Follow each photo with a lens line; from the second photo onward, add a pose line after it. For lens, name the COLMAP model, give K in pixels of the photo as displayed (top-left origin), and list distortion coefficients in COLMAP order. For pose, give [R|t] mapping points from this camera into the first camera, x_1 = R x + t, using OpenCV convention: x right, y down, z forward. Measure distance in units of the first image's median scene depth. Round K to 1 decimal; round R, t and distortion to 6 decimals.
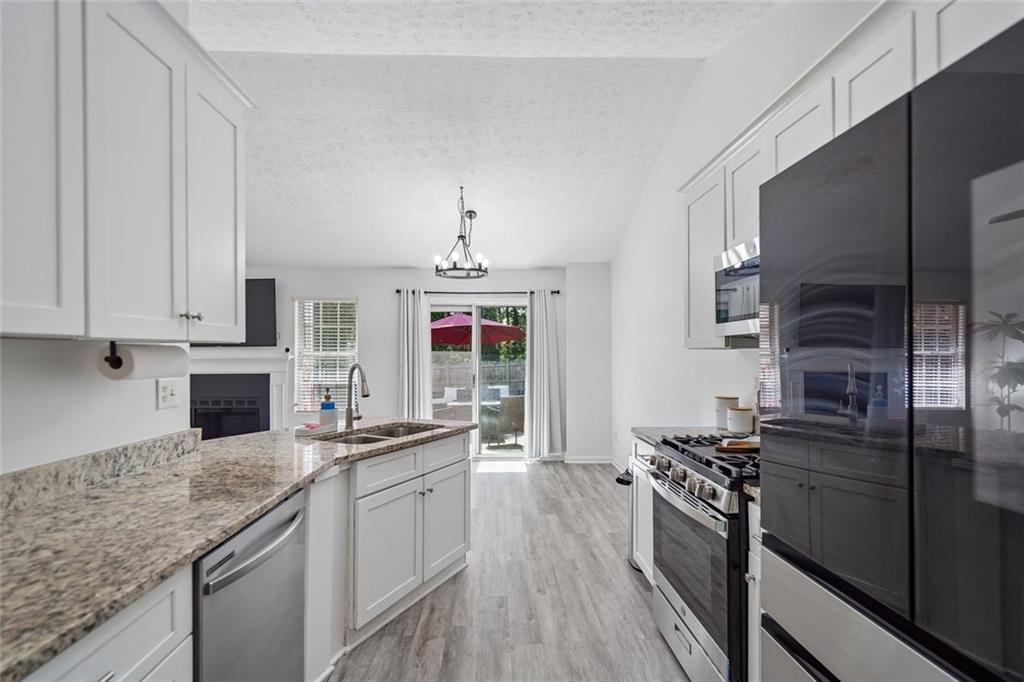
lens RADIAL K [[472.1, 0, 510.3], [0, 472.1, 357.5], [0, 0, 1]] dist [-0.001505, 0.001937]
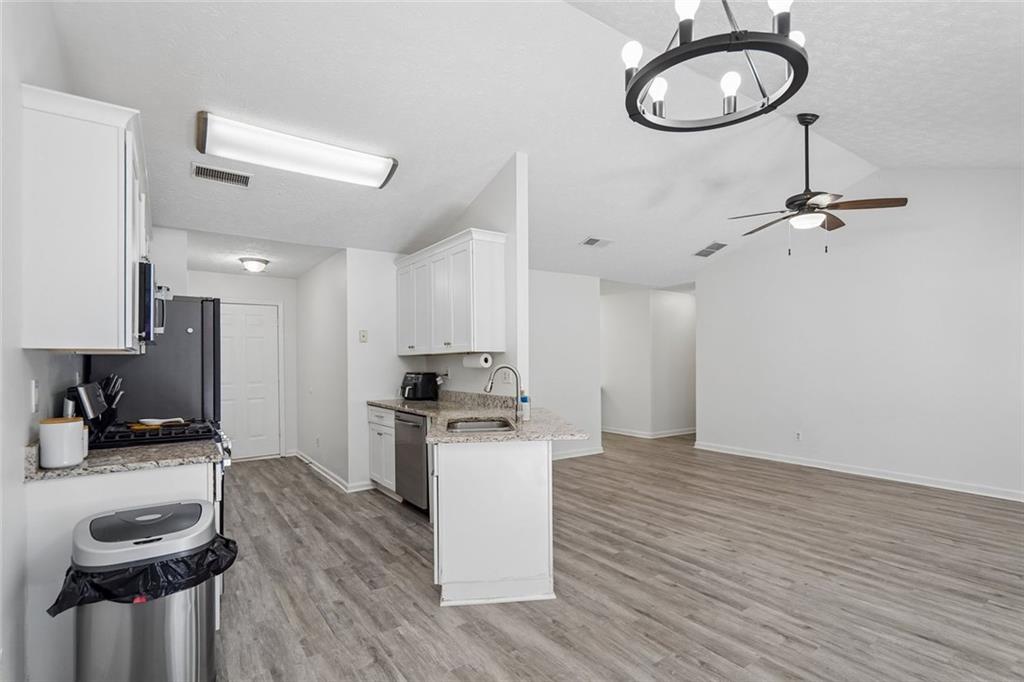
lens RADIAL K [[497.0, 0, 508.9], [0, 497.0, 358.2], [0, 0, 1]] dist [0.004253, -0.001039]
pose [[-0.838859, 0.005201, -0.544324, 0.416921], [0.007139, 0.999973, -0.001447, 0.001075], [0.544302, -0.005100, -0.838874, 2.624425]]
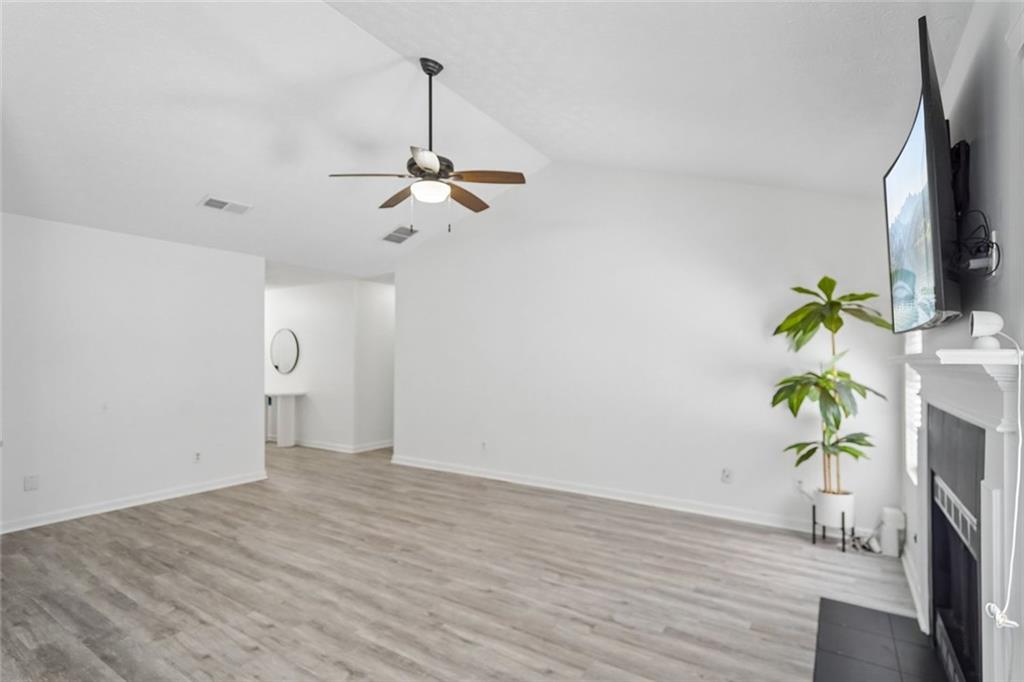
lens RADIAL K [[497.0, 0, 506.2], [0, 497.0, 350.7], [0, 0, 1]] dist [0.004253, -0.001039]
pose [[-0.580603, -0.012247, -0.814095, -0.512364], [0.001509, 0.999869, -0.016117, 0.001258], [0.814186, -0.010586, -0.580508, 2.741738]]
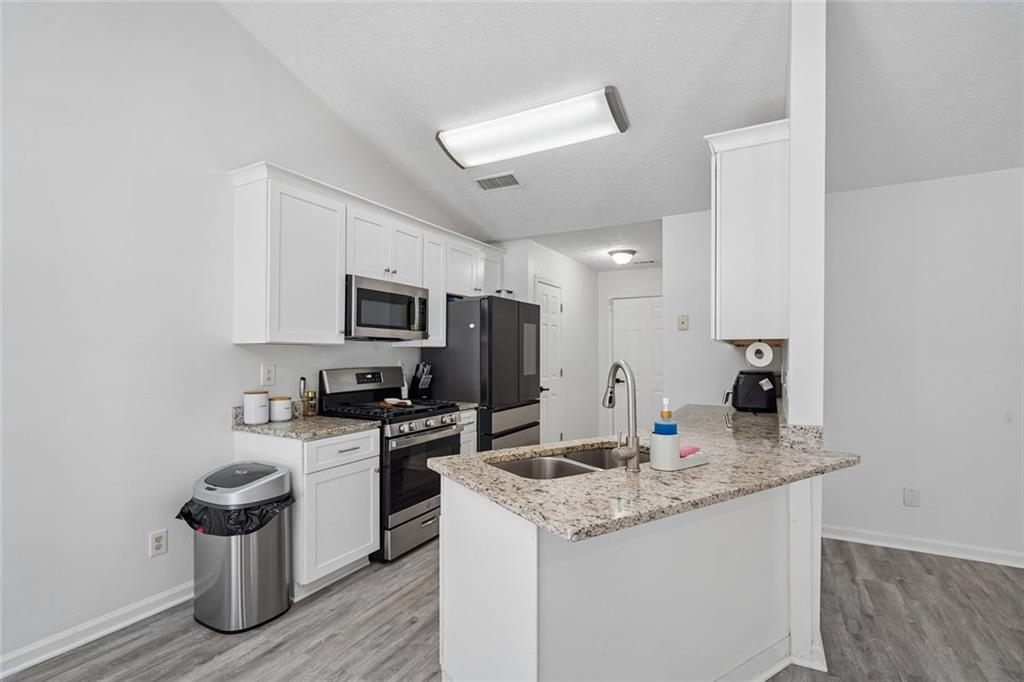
lens RADIAL K [[472.1, 0, 514.3], [0, 472.1, 355.0], [0, 0, 1]] dist [-0.001505, 0.001937]
pose [[-0.859232, -0.000753, 0.511586, -0.693562], [0.001347, 0.999992, 0.003734, 0.003951], [-0.511585, 0.003898, -0.859224, 2.119144]]
